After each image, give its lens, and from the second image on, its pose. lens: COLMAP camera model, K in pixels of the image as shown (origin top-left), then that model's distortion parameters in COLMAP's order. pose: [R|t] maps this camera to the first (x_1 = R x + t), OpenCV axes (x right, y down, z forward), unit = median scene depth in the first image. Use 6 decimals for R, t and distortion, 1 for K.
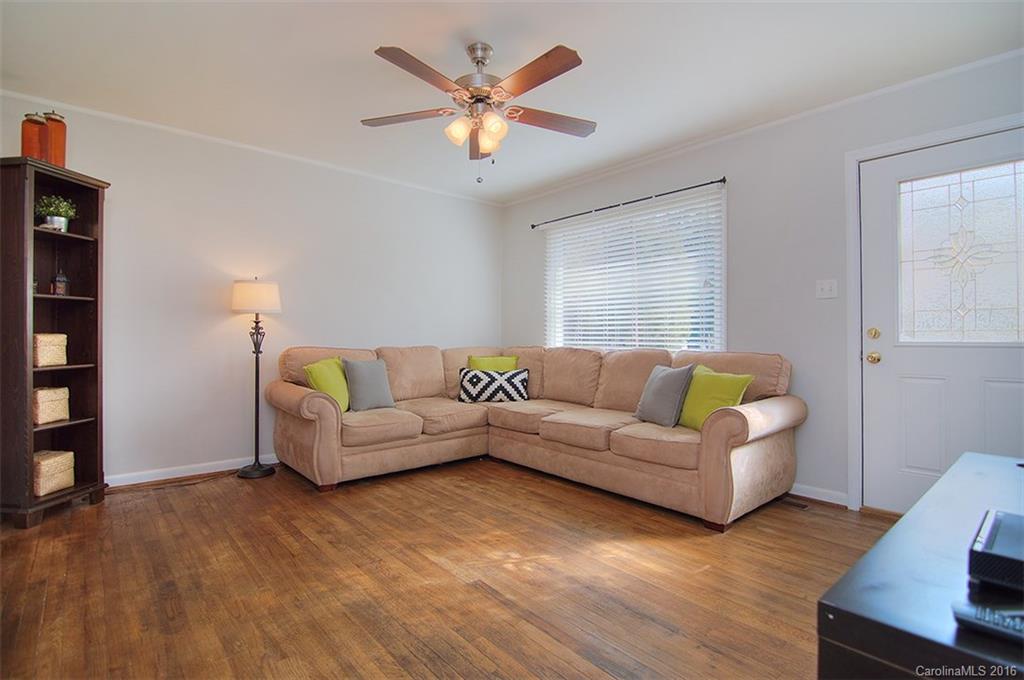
lens RADIAL K [[496.1, 0, 509.3], [0, 496.1, 338.5], [0, 0, 1]] dist [-0.013974, -0.005688]
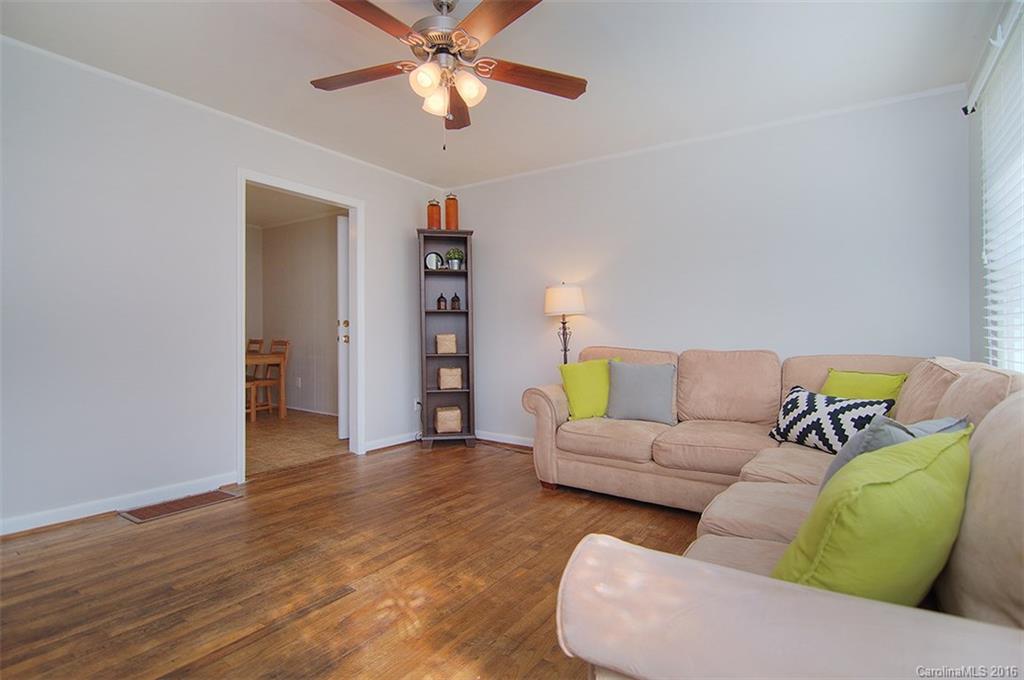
lens RADIAL K [[496.1, 0, 513.9], [0, 496.1, 336.3], [0, 0, 1]] dist [-0.013974, -0.005688]
pose [[0.262544, 0.002564, -0.964917, 0.693118], [-0.011035, 0.999939, -0.000346, -0.001952], [0.964857, 0.010738, 0.262556, 0.774844]]
